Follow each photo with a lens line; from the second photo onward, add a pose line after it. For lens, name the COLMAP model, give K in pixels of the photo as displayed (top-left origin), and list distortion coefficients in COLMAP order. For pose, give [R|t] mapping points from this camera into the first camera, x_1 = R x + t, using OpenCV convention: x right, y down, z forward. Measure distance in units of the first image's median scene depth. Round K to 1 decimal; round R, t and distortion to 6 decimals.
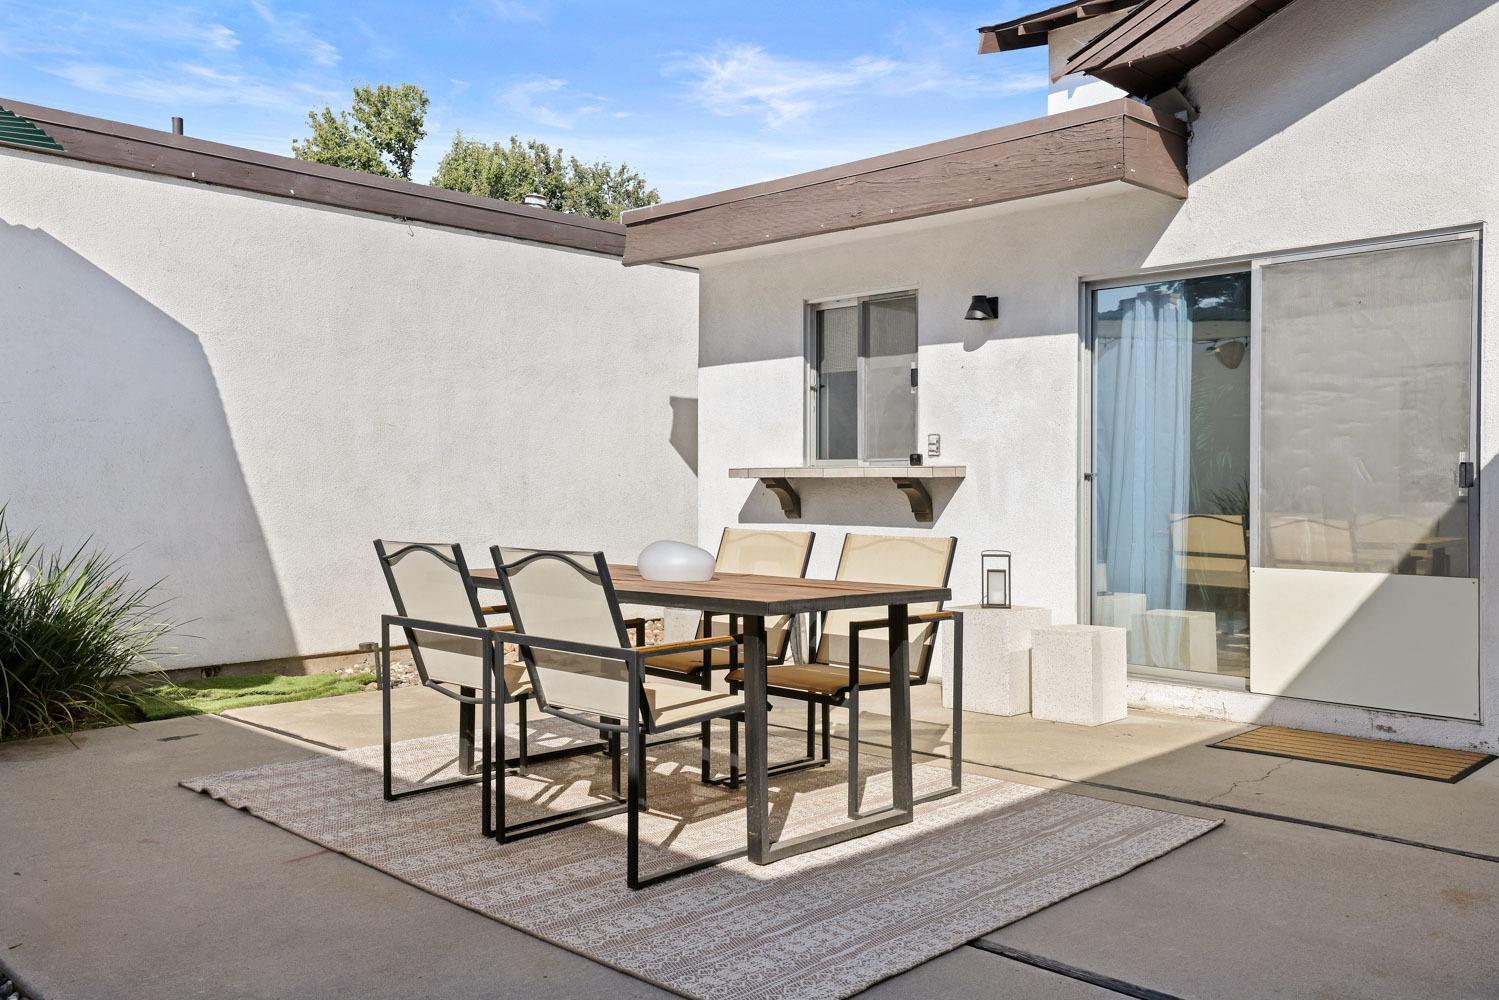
lens RADIAL K [[1215.7, 0, 749.5], [0, 1215.7, 500.0], [0, 0, 1]] dist [0.096065, -0.000276]
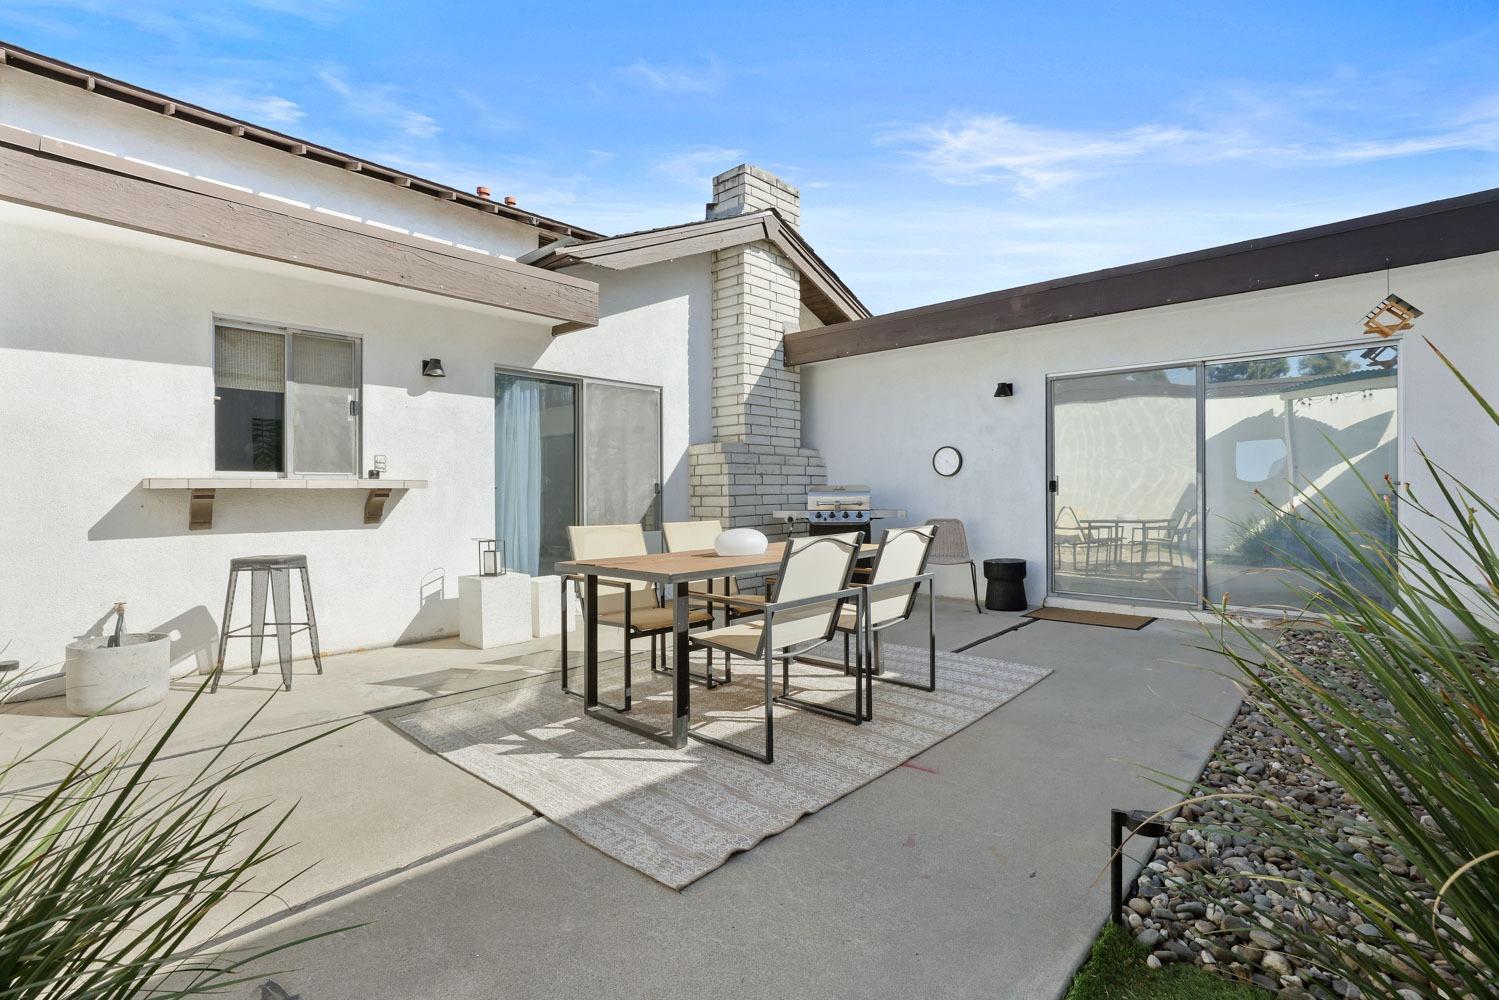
lens RADIAL K [[699.6, 0, 749.5], [0, 699.6, 500.0], [0, 0, 1]] dist [-0.000909, 0.000036]
pose [[-0.014920, -0.021387, 0.999660, -0.917019], [0.014618, 0.999660, 0.021605, -0.026403], [-0.999782, 0.014935, -0.014602, 0.968413]]
